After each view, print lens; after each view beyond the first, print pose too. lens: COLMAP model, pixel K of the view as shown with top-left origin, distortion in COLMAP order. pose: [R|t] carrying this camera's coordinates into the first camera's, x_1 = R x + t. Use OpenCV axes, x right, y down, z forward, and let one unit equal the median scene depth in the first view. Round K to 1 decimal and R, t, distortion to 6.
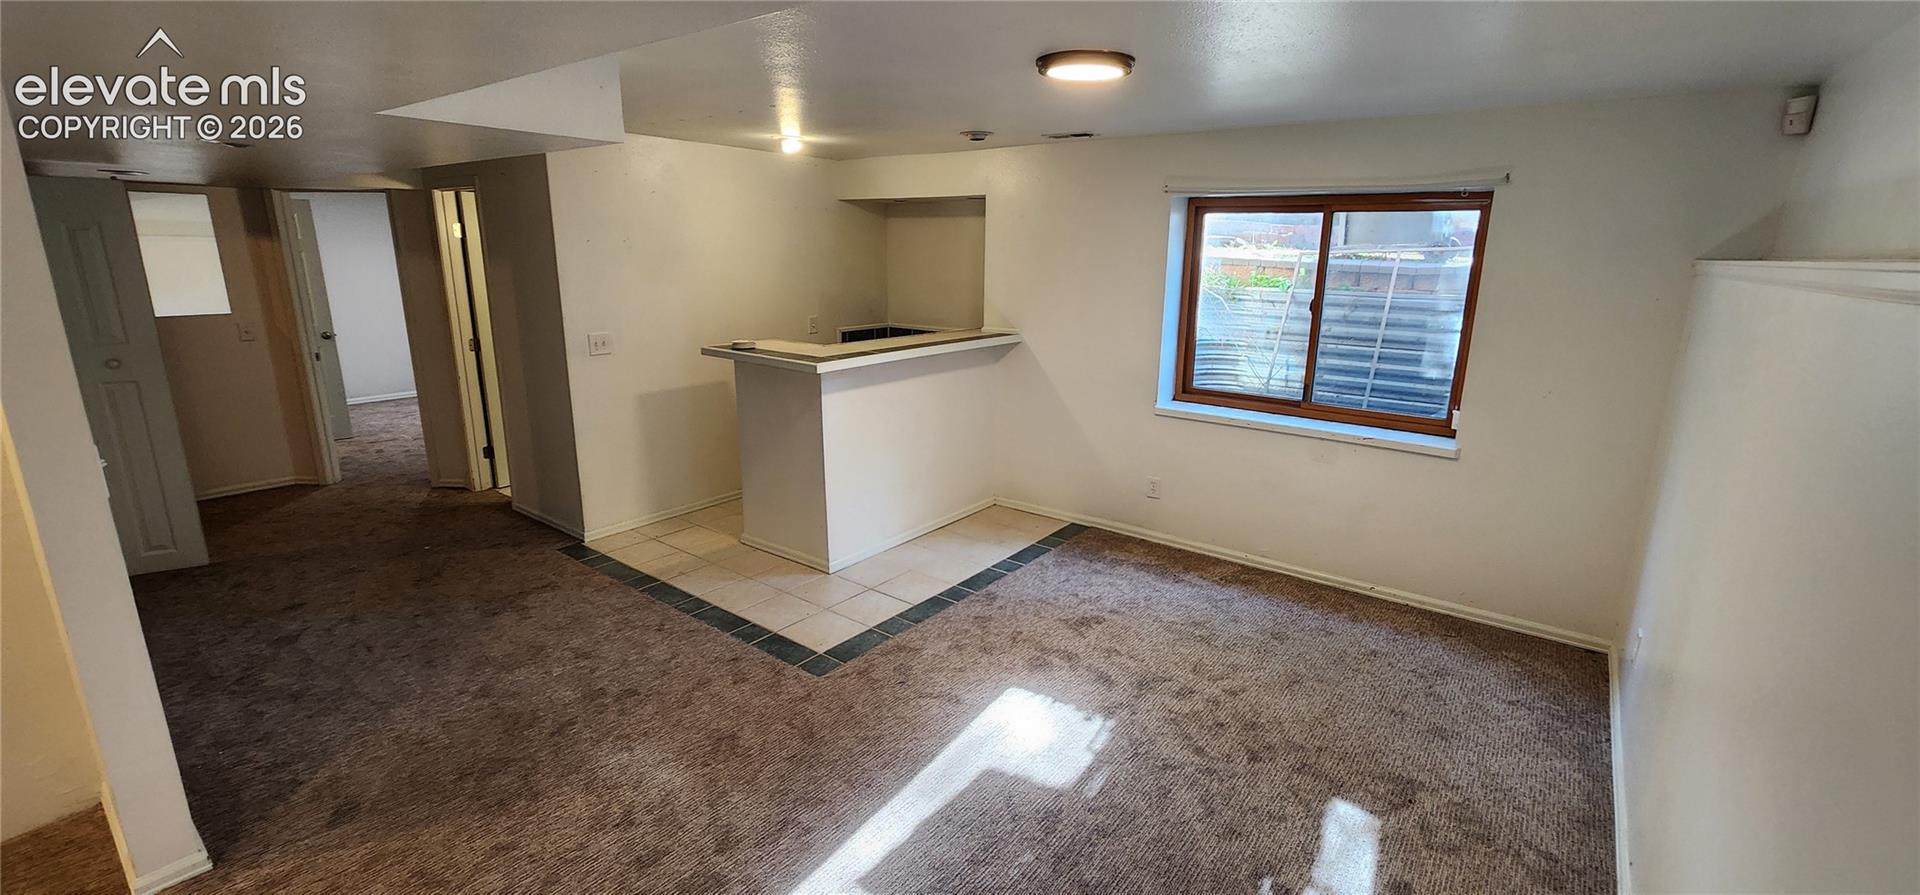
lens RADIAL K [[785.0, 0, 976.6], [0, 785.0, 438.1], [0, 0, 1]] dist [-0.000236, -0.000292]
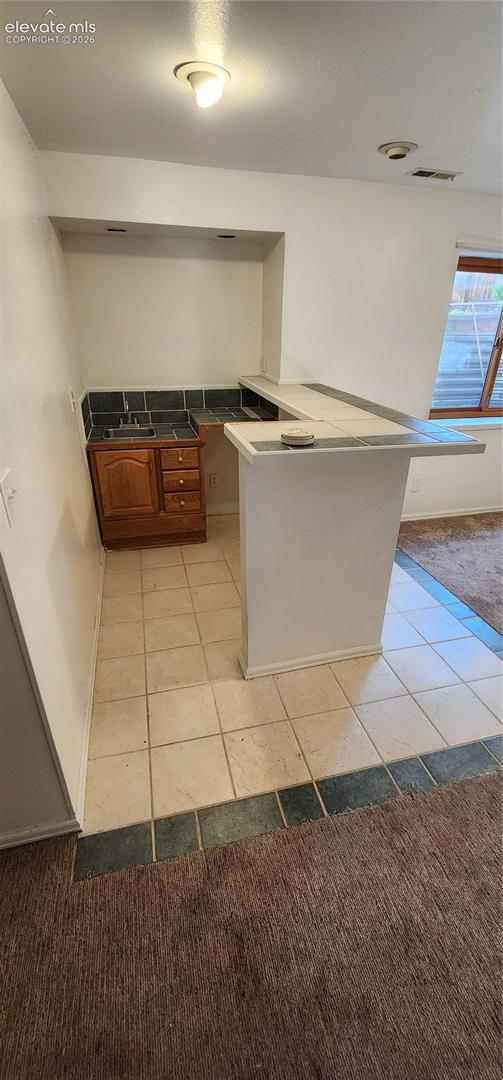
lens RADIAL K [[441.6, 0, 253.8], [0, 441.6, 549.9], [0, 0, 1]] dist [-0.000236, -0.000292]
pose [[0.615020, -0.368676, 0.697014, -0.653523], [0.178366, 0.926096, 0.332462, -0.171049], [-0.768073, -0.080147, 0.635327, 0.805142]]
